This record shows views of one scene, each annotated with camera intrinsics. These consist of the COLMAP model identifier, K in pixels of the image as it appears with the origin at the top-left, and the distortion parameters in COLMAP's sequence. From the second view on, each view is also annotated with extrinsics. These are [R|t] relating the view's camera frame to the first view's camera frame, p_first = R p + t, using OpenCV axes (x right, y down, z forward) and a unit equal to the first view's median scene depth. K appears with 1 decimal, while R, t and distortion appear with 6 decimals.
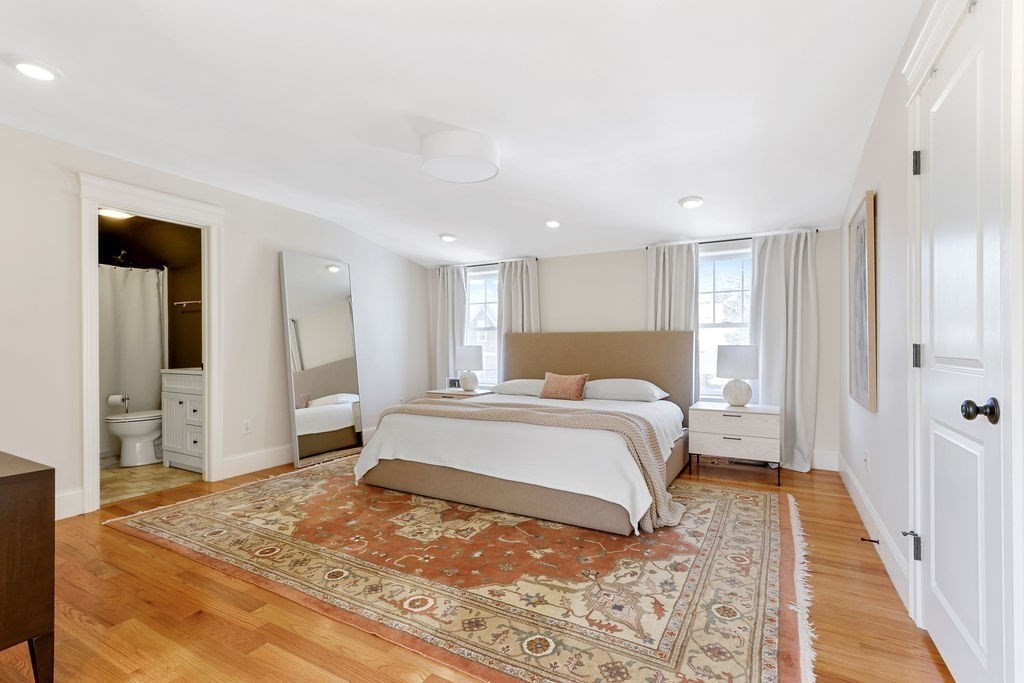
lens RADIAL K [[476.4, 0, 513.4], [0, 476.4, 344.7], [0, 0, 1]] dist [0.002128, 0.000257]
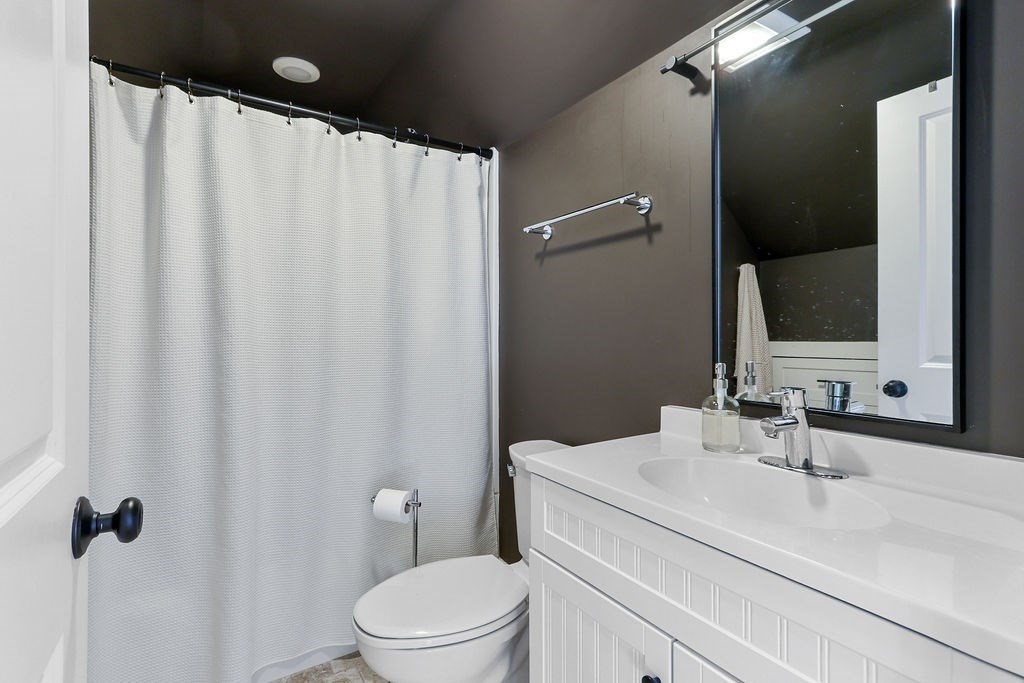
lens RADIAL K [[476.4, 0, 512.0], [0, 476.4, 338.2], [0, 0, 1]] dist [0.002128, 0.000257]
pose [[0.881710, 0.002291, -0.471787, -0.539260], [-0.003818, 0.999990, -0.002280, -0.004106], [0.471777, 0.003812, 0.881710, 0.669092]]
